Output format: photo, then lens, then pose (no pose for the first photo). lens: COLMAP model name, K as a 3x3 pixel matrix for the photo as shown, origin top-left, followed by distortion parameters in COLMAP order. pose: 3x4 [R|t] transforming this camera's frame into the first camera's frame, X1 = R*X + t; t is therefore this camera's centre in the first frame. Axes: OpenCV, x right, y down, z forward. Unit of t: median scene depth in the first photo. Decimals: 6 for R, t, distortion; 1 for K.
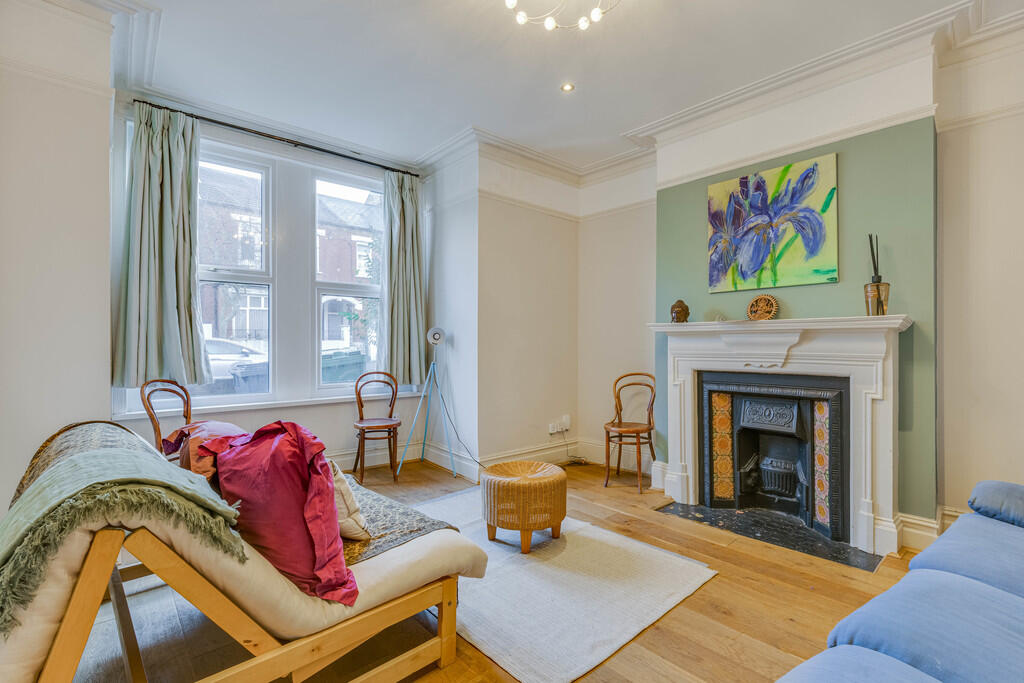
lens RADIAL K [[460.2, 0, 522.3], [0, 460.2, 342.1], [0, 0, 1]] dist [0.022705, -0.012492]
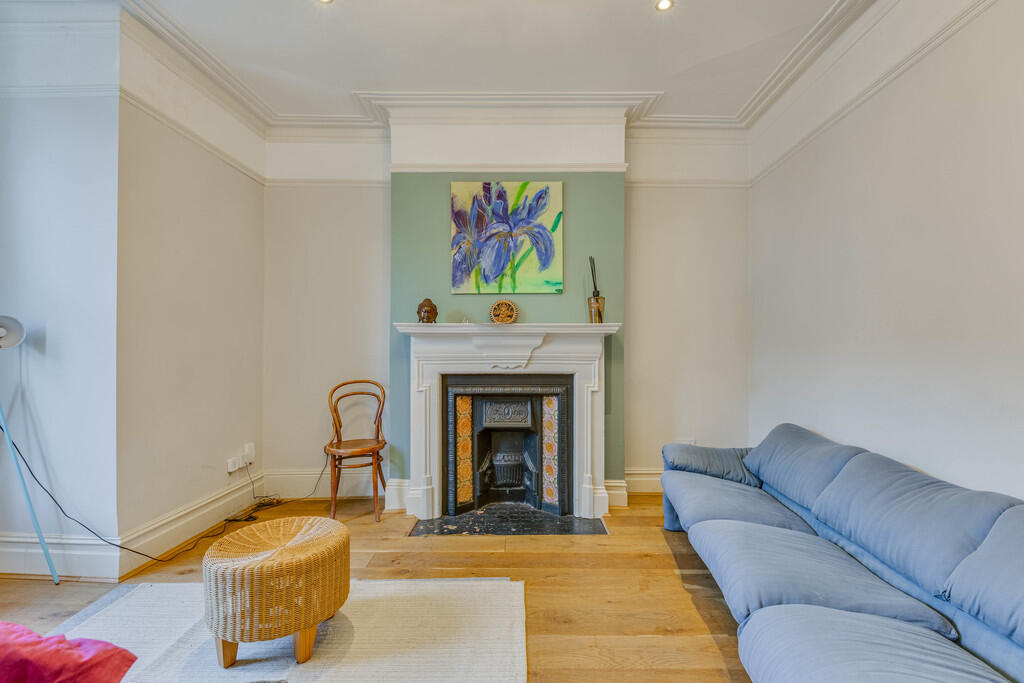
lens RADIAL K [[460.2, 0, 518.4], [0, 460.2, 345.8], [0, 0, 1]] dist [0.022705, -0.012492]
pose [[0.684576, 0.000087, 0.728942, -0.217194], [-0.002765, 0.999993, 0.002477, 0.000147], [-0.728936, -0.003712, 0.684571, 0.257568]]
